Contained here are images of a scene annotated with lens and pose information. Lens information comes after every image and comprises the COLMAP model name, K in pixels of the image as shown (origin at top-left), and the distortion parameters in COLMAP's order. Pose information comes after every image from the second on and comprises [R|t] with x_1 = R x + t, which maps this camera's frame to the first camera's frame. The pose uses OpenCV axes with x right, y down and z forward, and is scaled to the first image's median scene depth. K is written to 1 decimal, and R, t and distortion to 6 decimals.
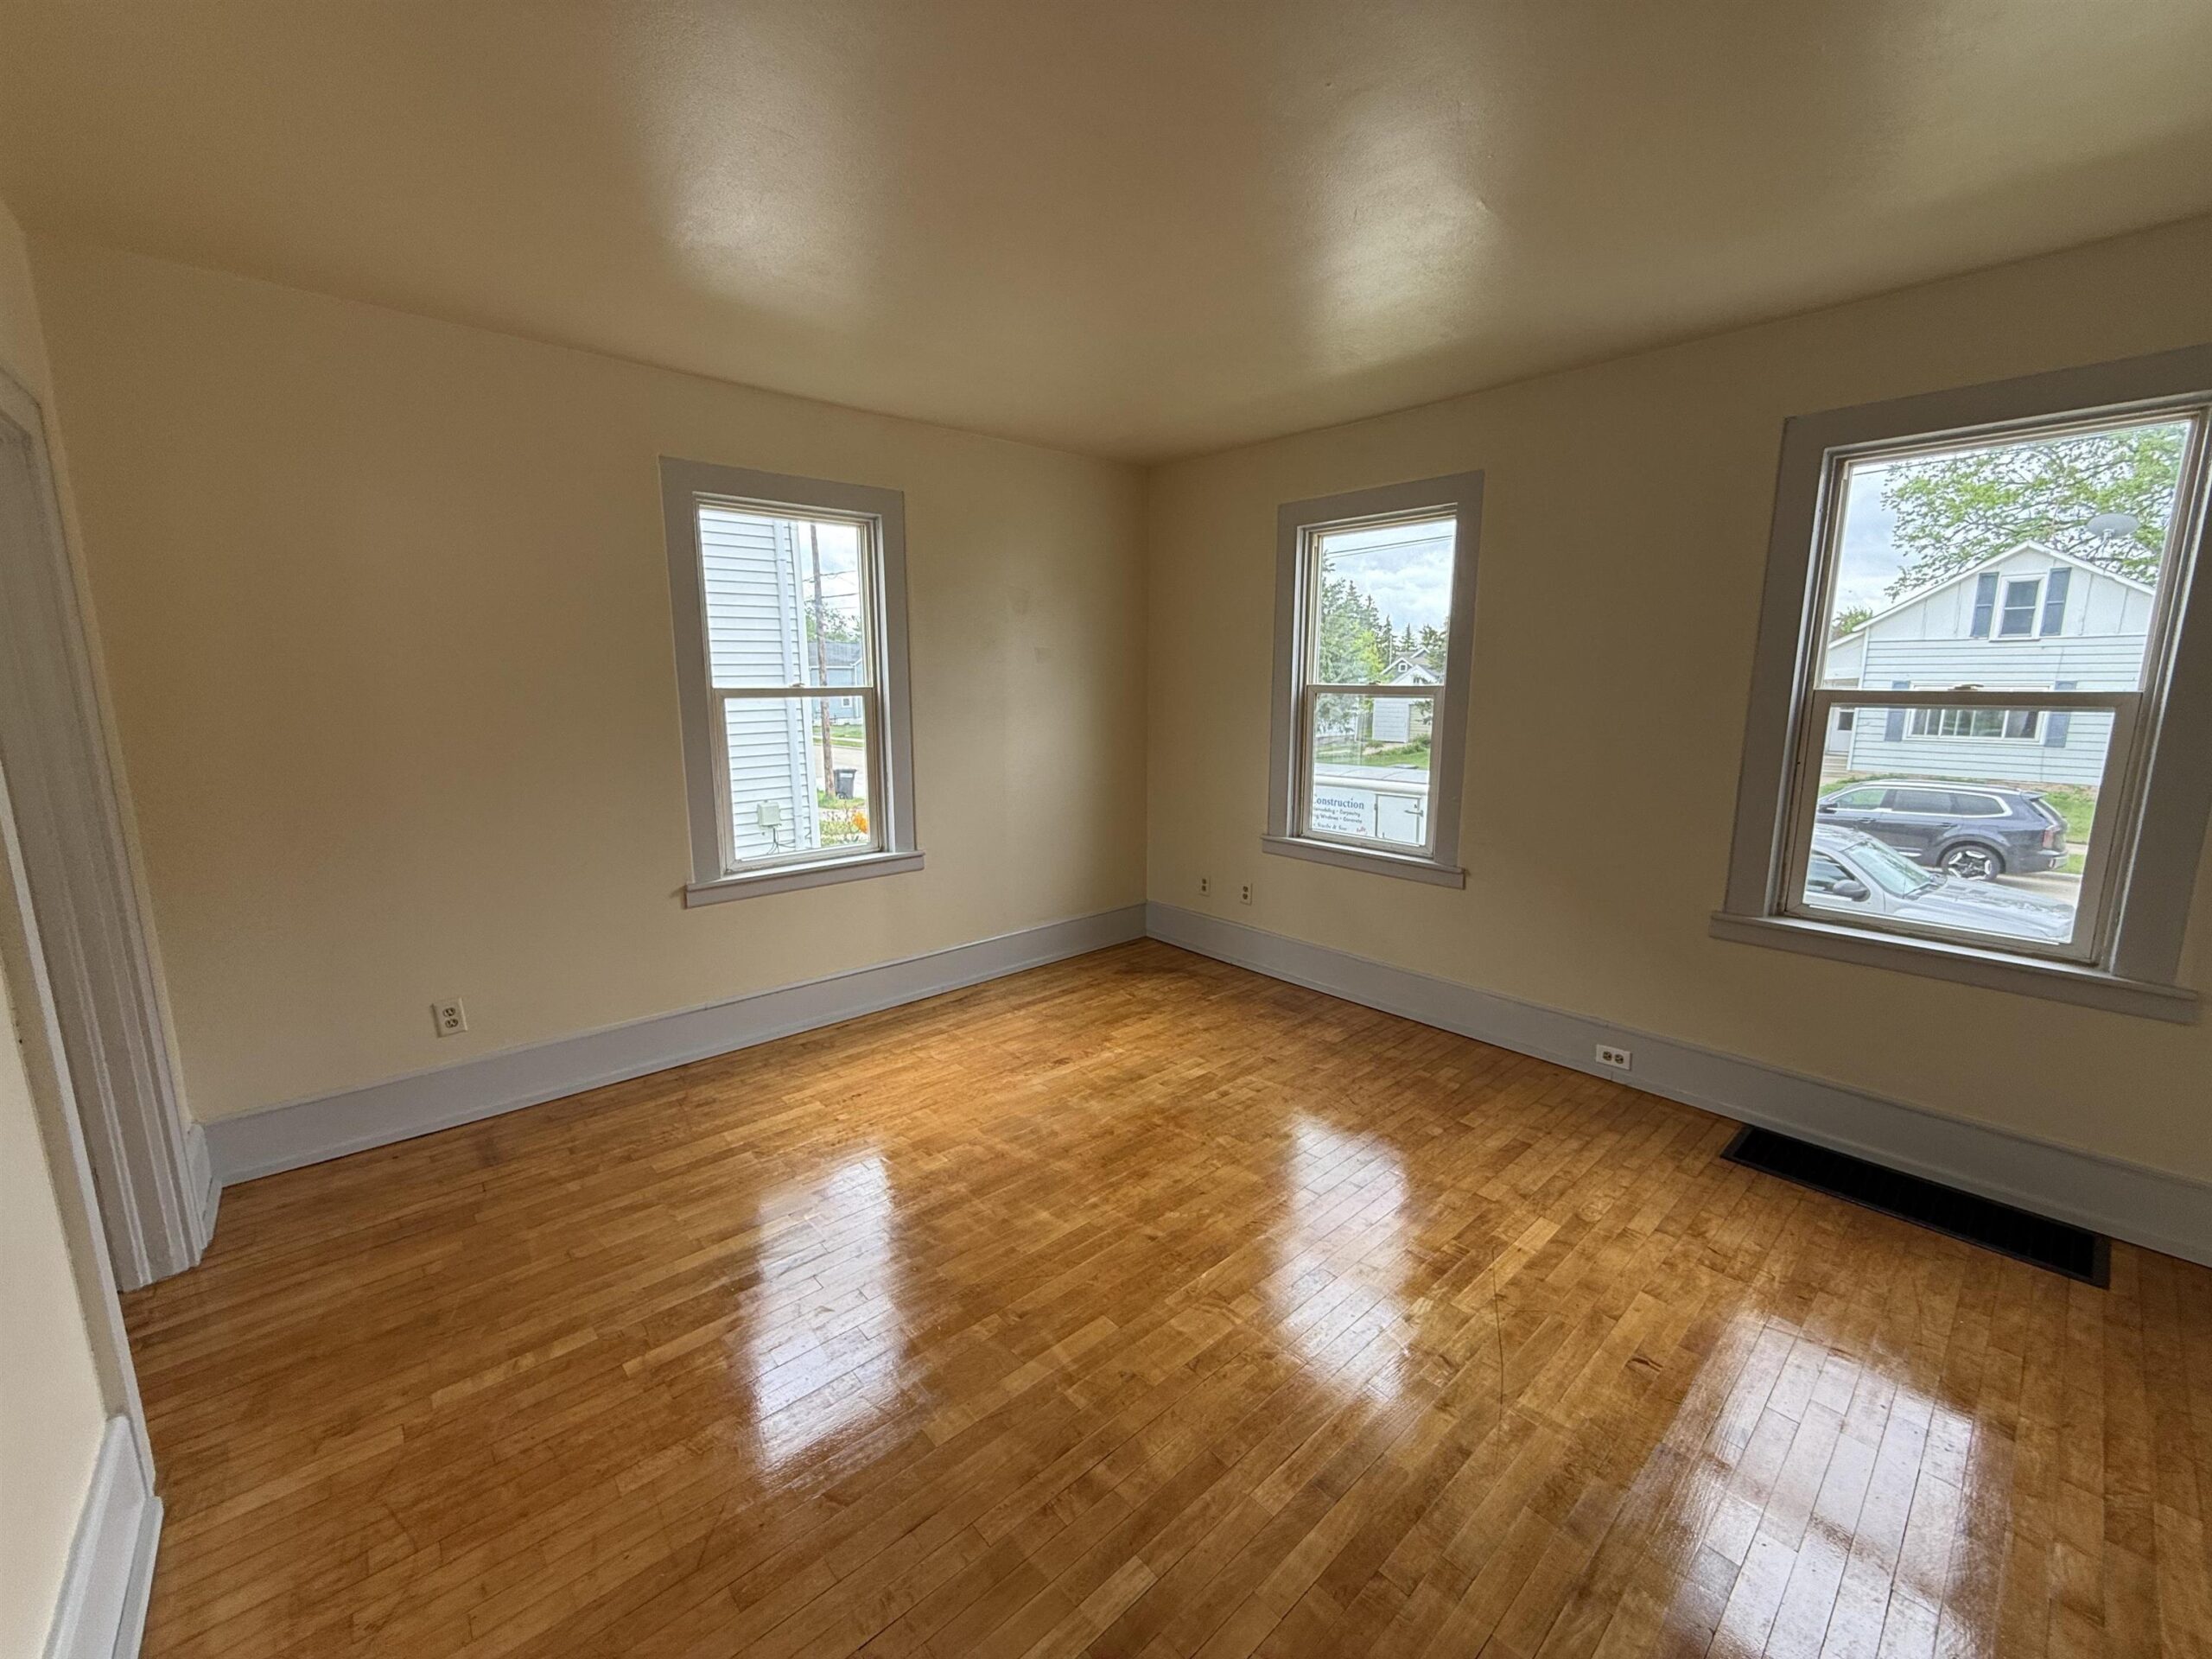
lens RADIAL K [[876.6, 0, 1100.3], [0, 876.6, 826.8], [0, 0, 1]] dist [0.000704, 0.000104]
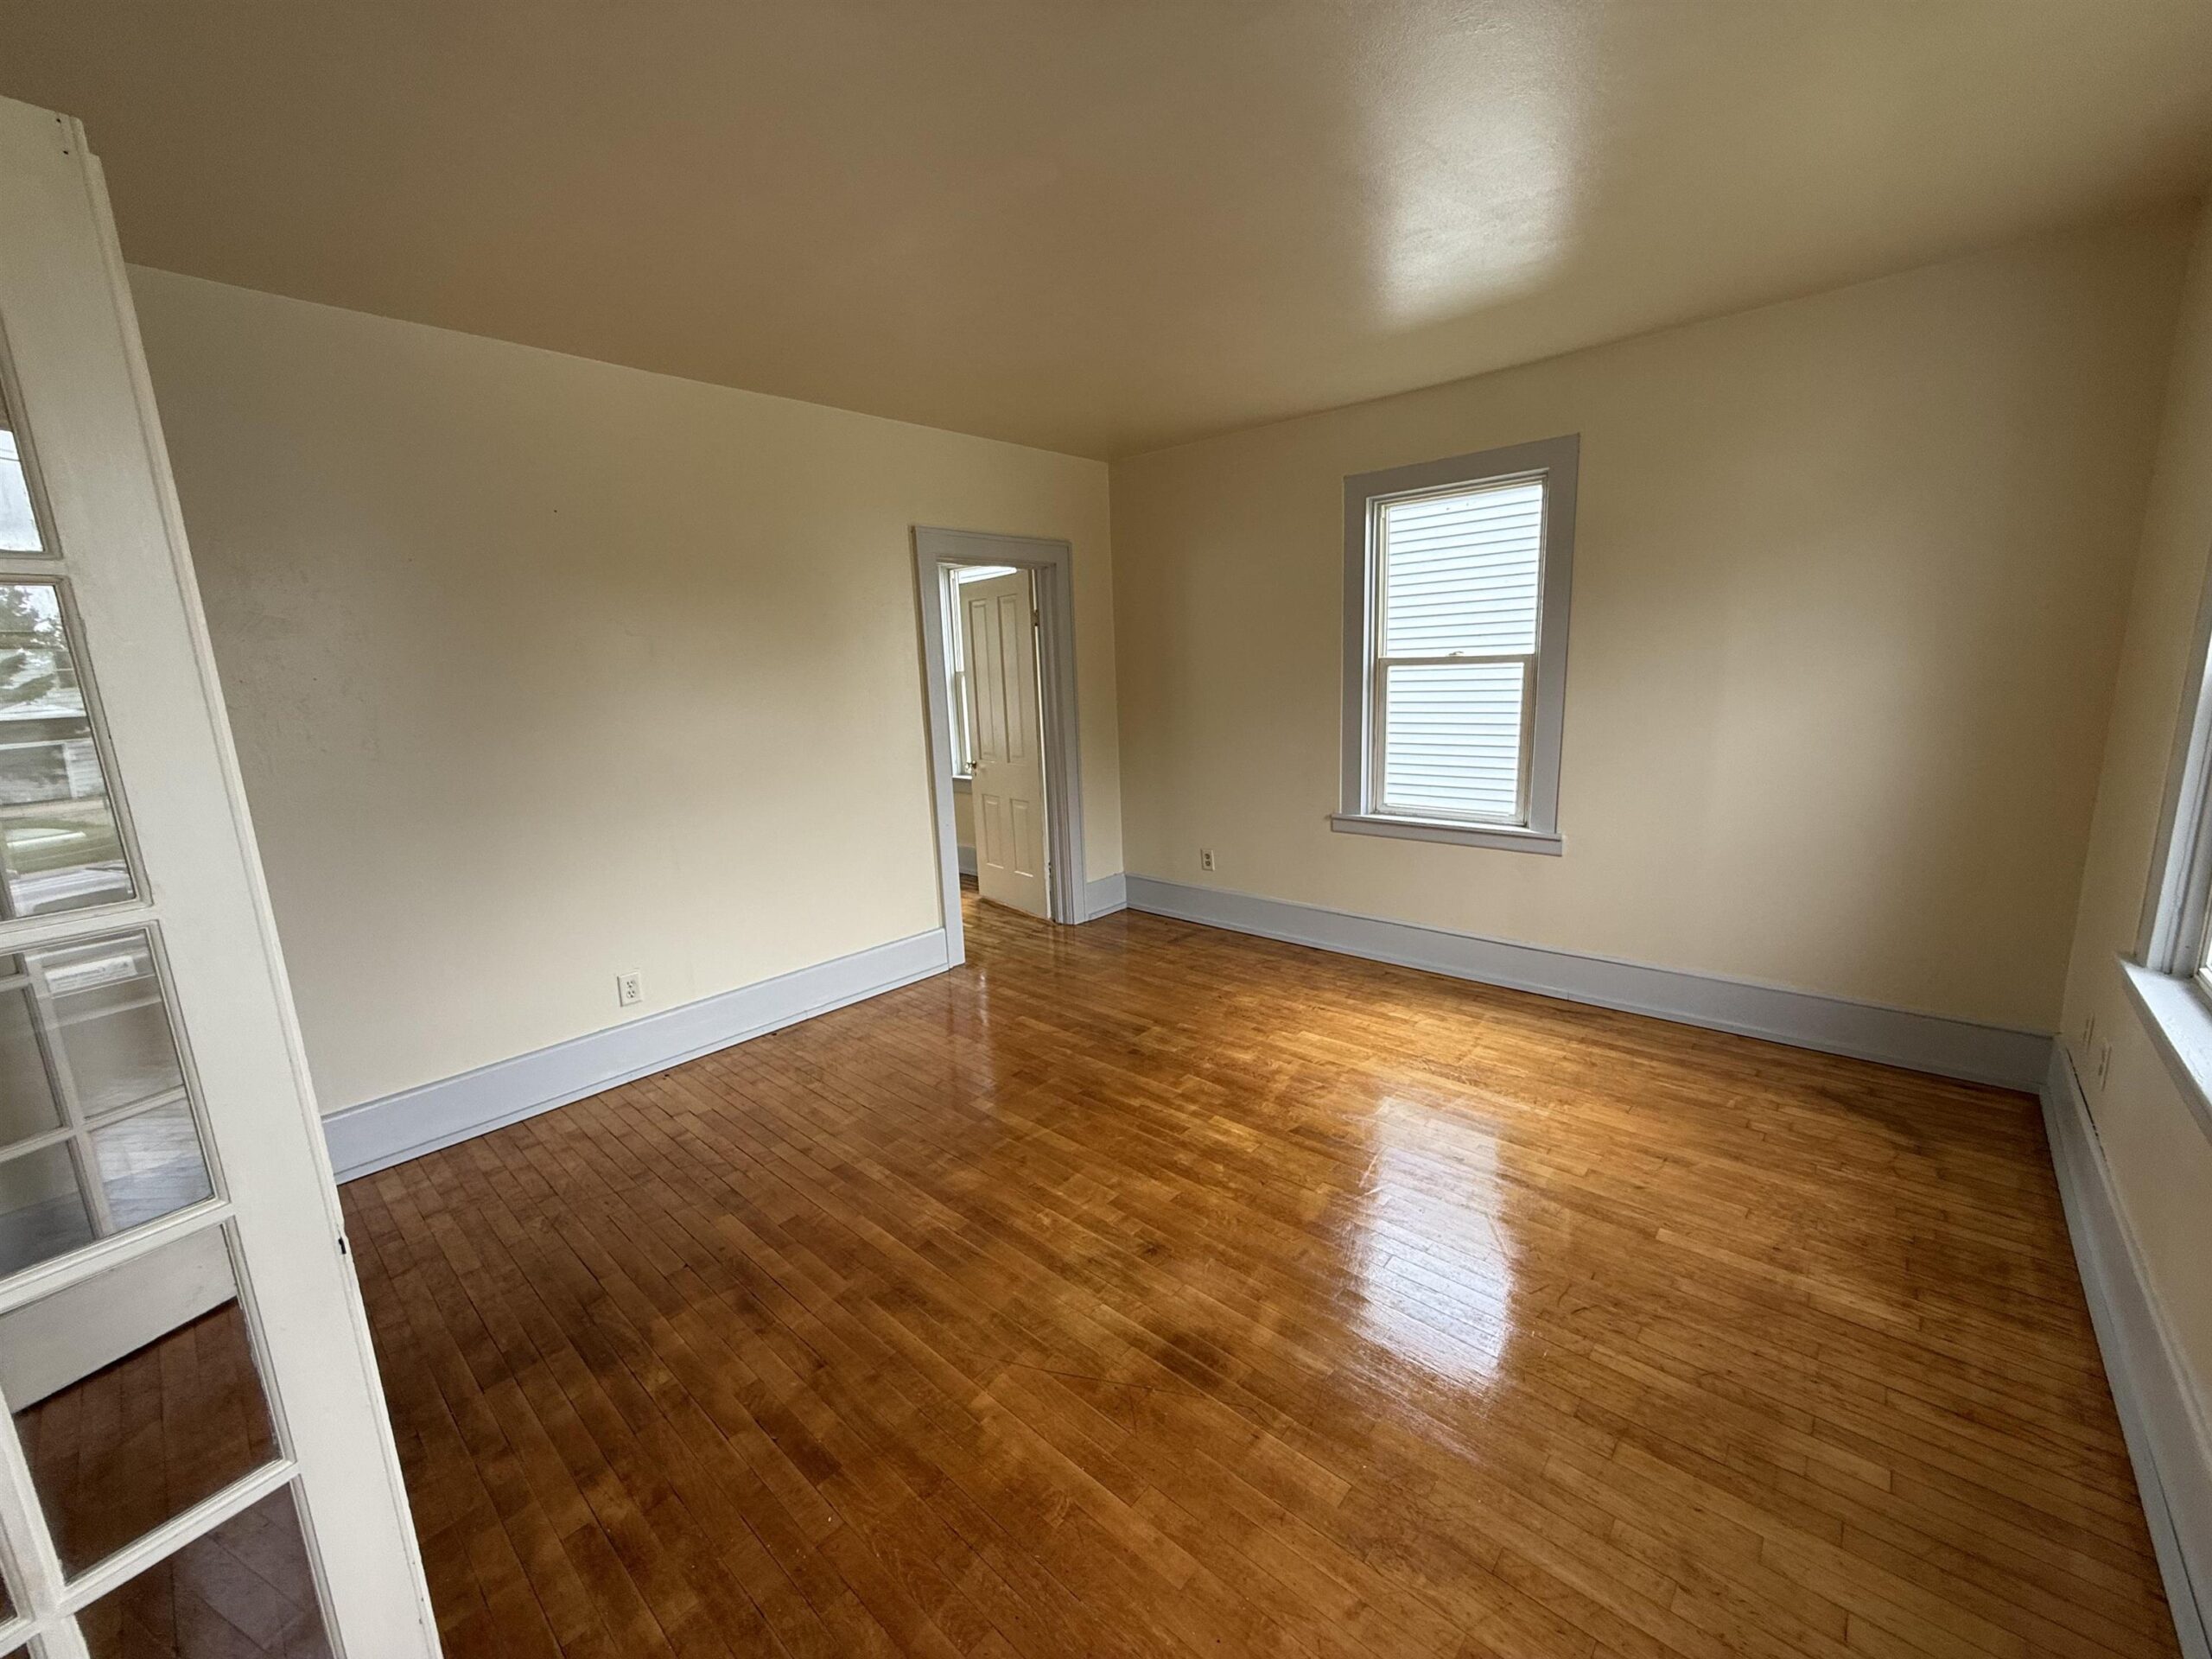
lens RADIAL K [[876.6, 0, 1100.3], [0, 876.6, 826.8], [0, 0, 1]] dist [0.000704, 0.000104]
pose [[0.114832, 0.182639, -0.976451, 0.684138], [-0.130669, 0.977190, 0.167410, -0.077574], [0.984753, 0.108368, 0.136078, 0.450237]]
